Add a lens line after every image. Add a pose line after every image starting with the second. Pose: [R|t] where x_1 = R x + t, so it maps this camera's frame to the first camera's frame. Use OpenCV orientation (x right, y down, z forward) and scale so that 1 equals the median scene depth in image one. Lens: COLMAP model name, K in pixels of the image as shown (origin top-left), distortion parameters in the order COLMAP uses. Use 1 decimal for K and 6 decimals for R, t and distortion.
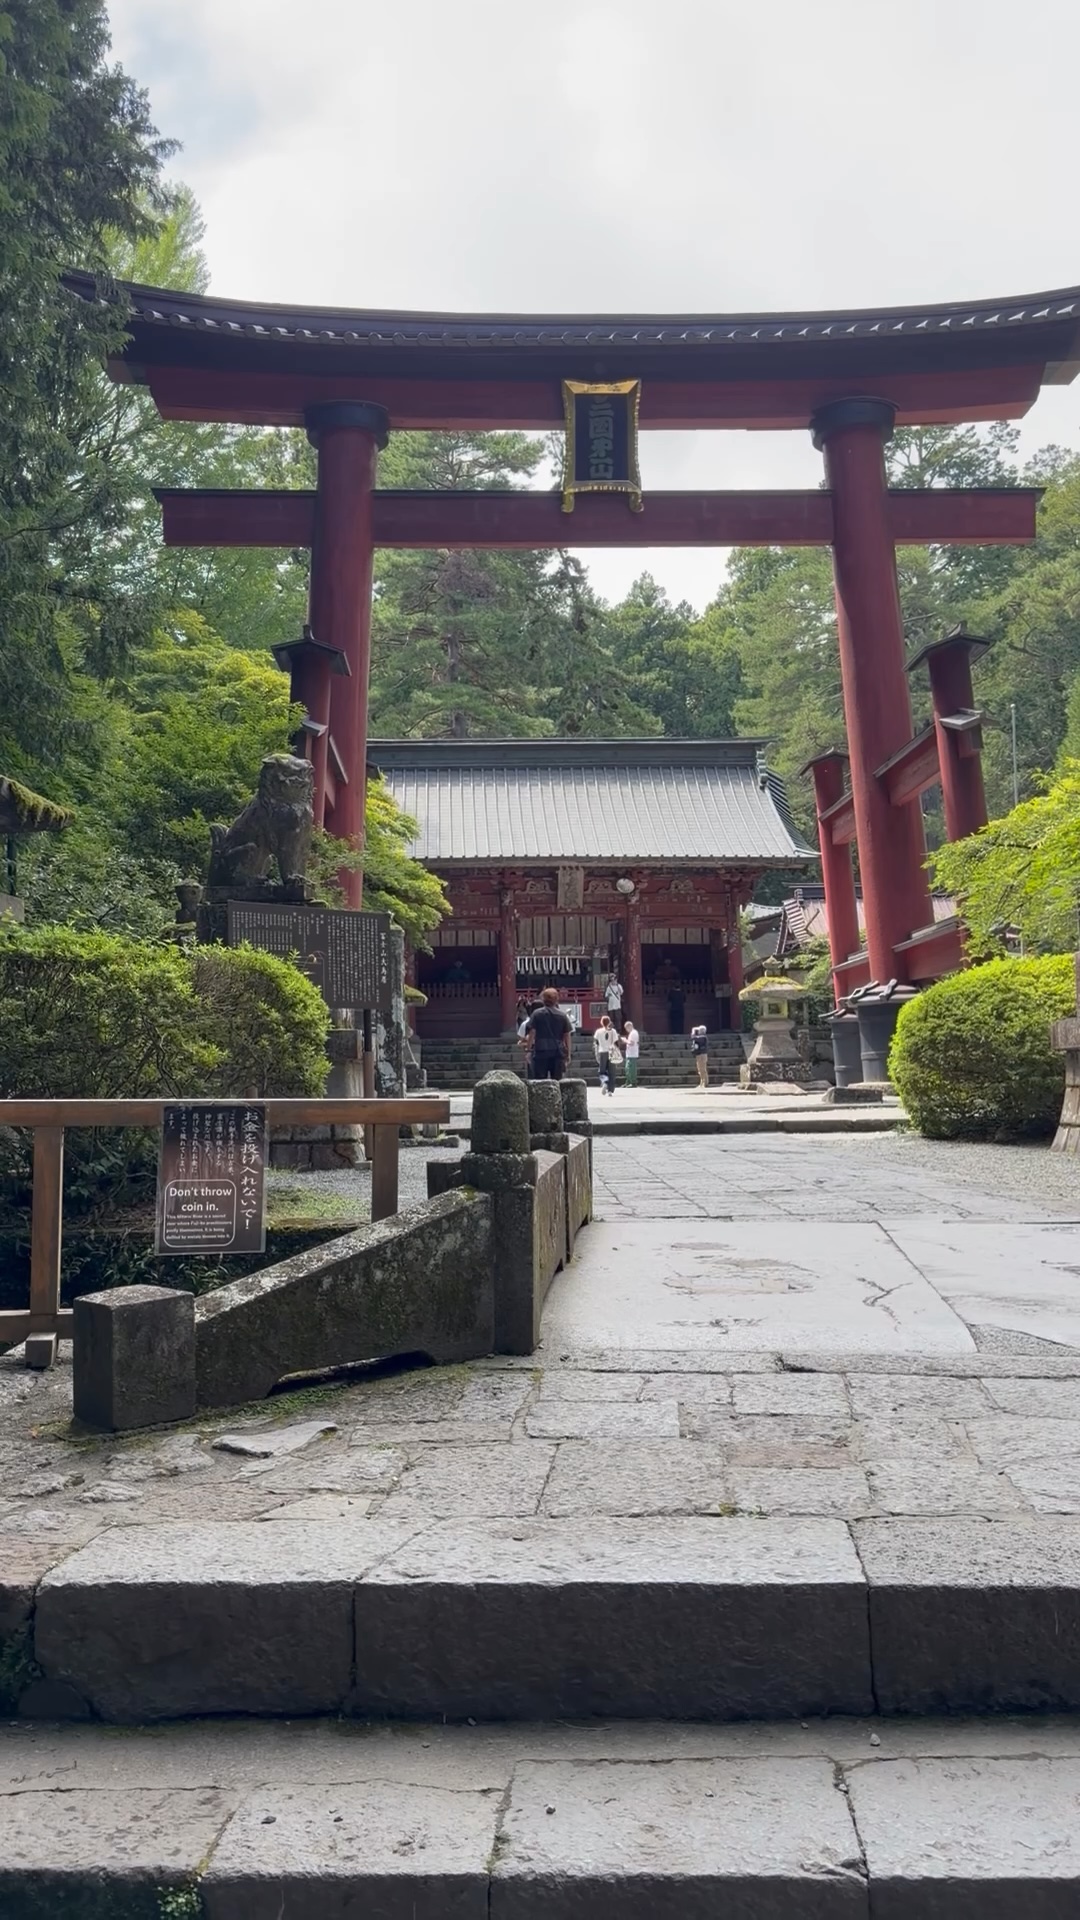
lens RADIAL K [[1369.5, 0, 540.0], [0, 1369.5, 960.0], [0, 0, 1]] dist [-0.001266, -0.000805]
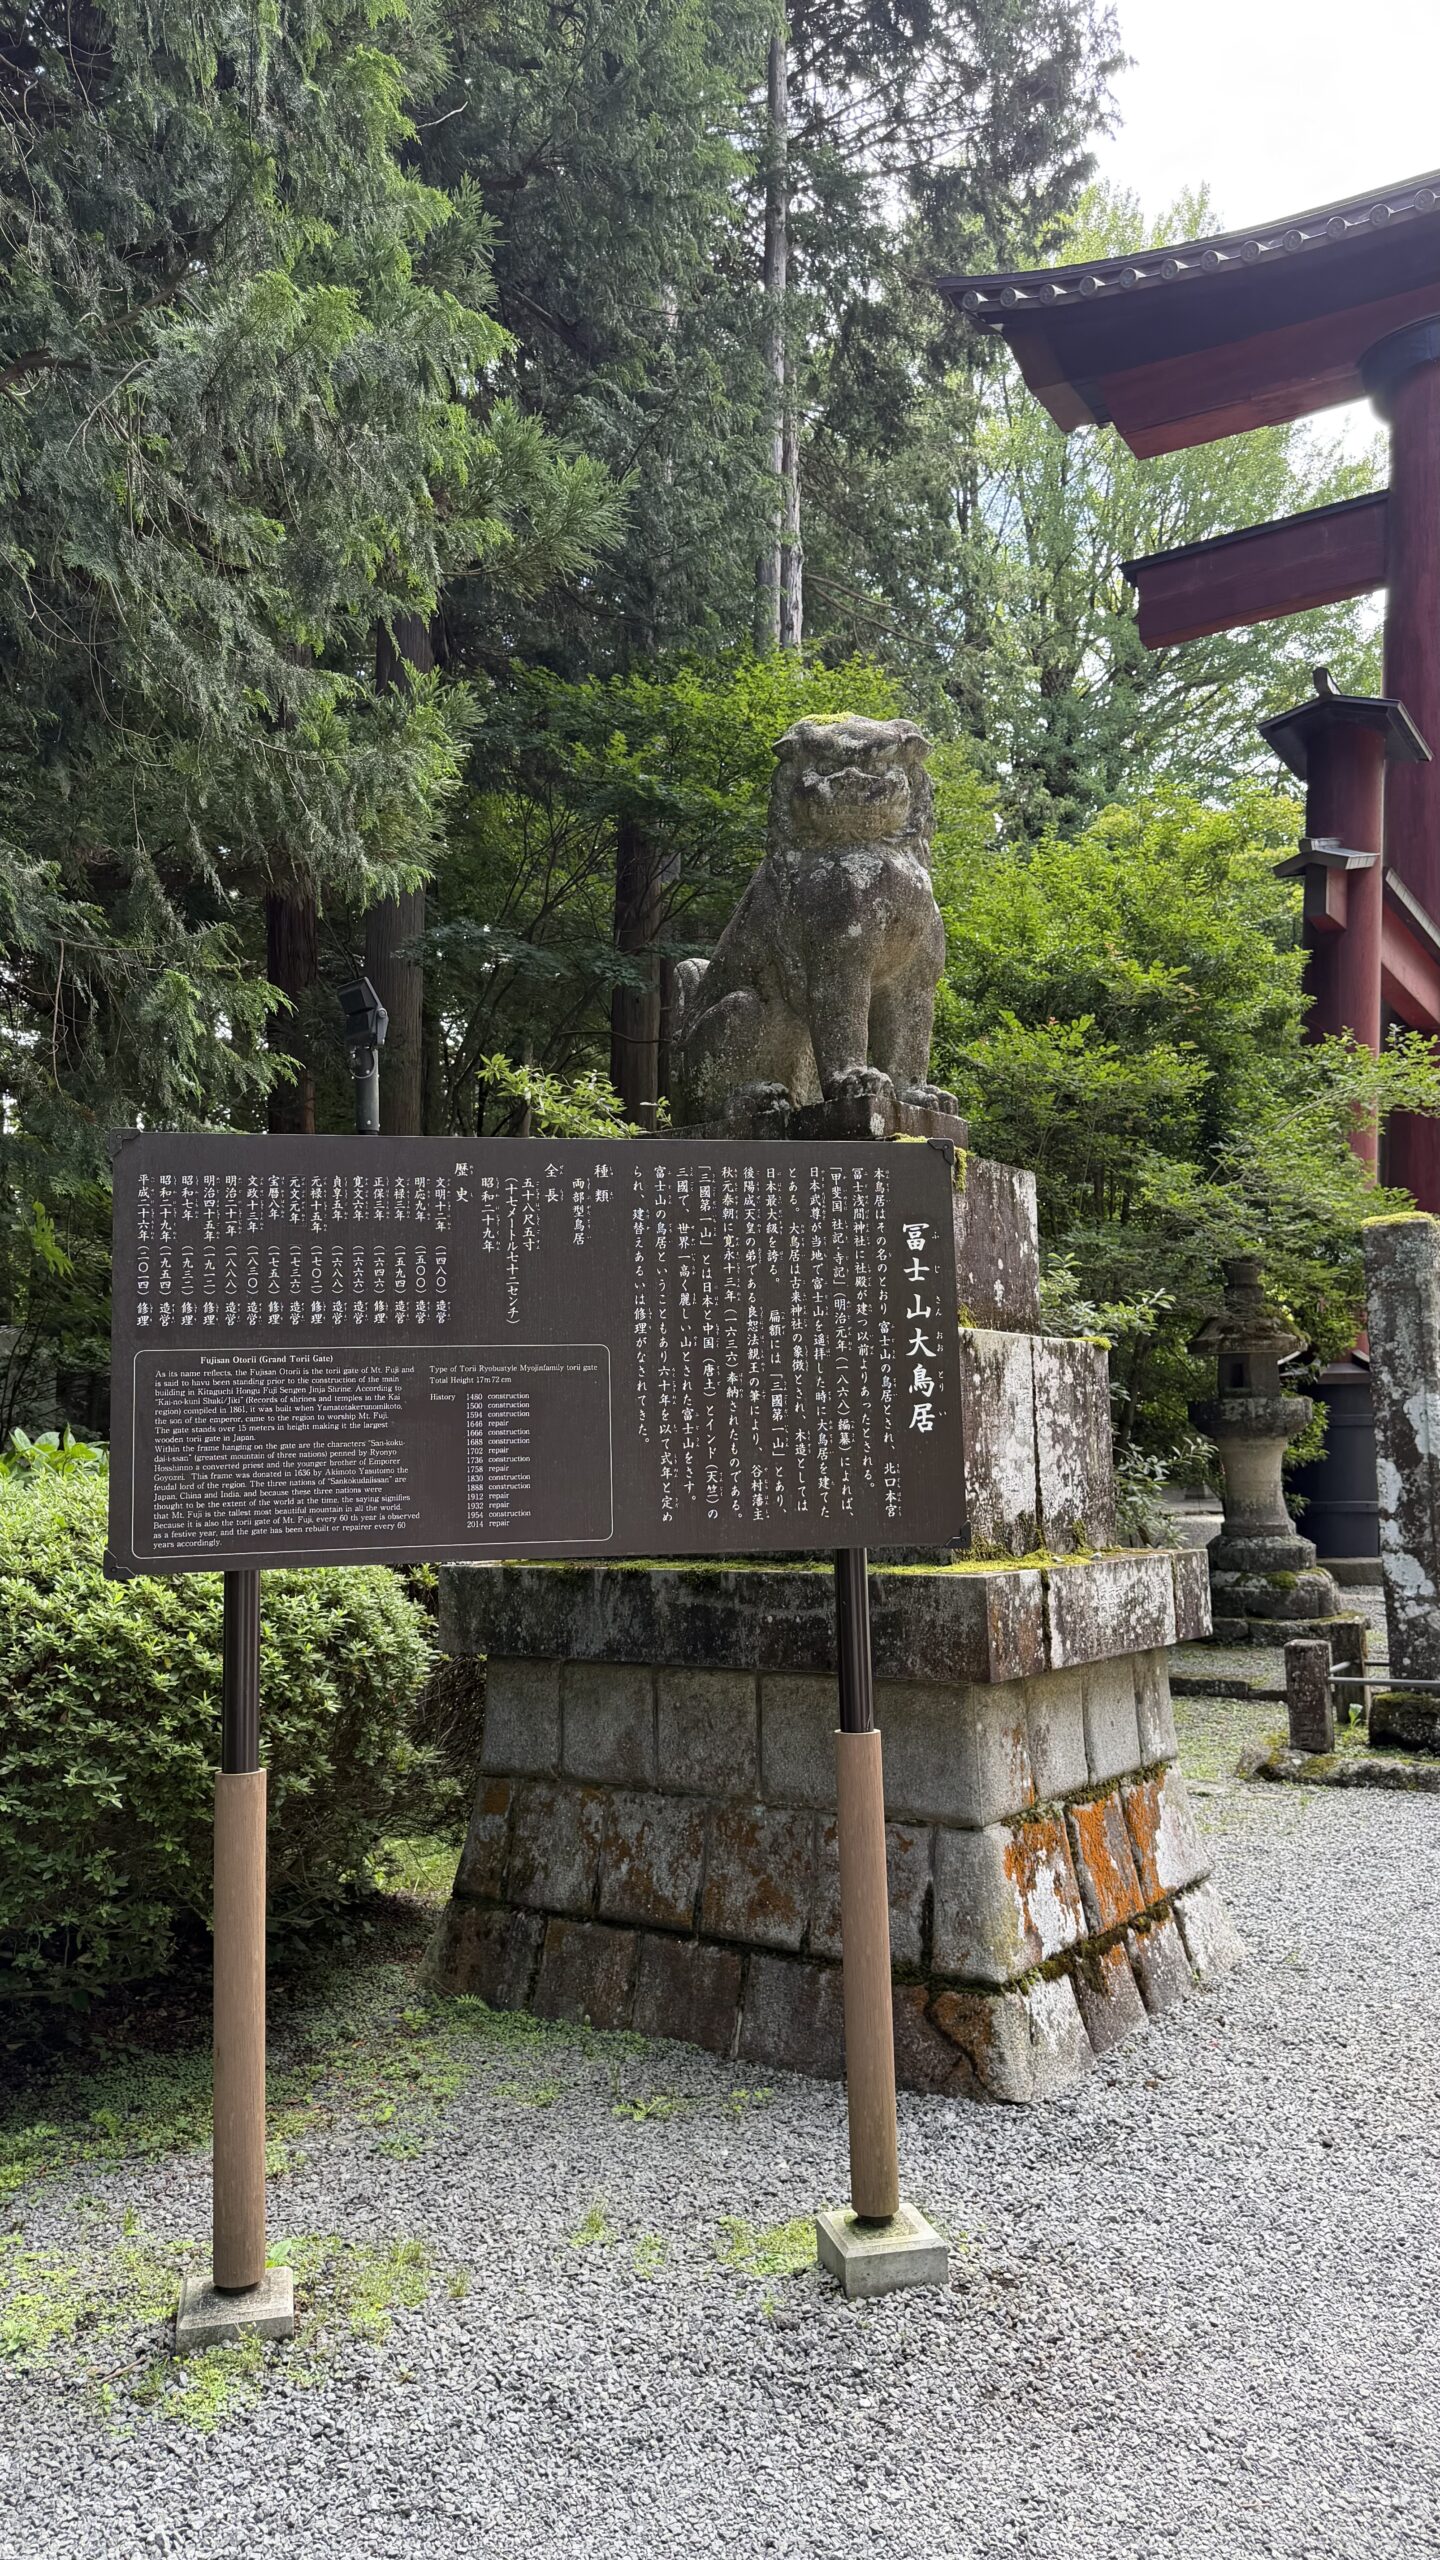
lens RADIAL K [[1826.0, 0, 720.0], [0, 1826.0, 1280.0], [0, 0, 1]] dist [-0.001266, -0.000805]
pose [[0.832484, -0.064147, -0.550323, 0.017165], [0.057840, 0.997910, -0.028823, -0.001217], [0.551022, -0.007836, 0.834454, 0.399504]]
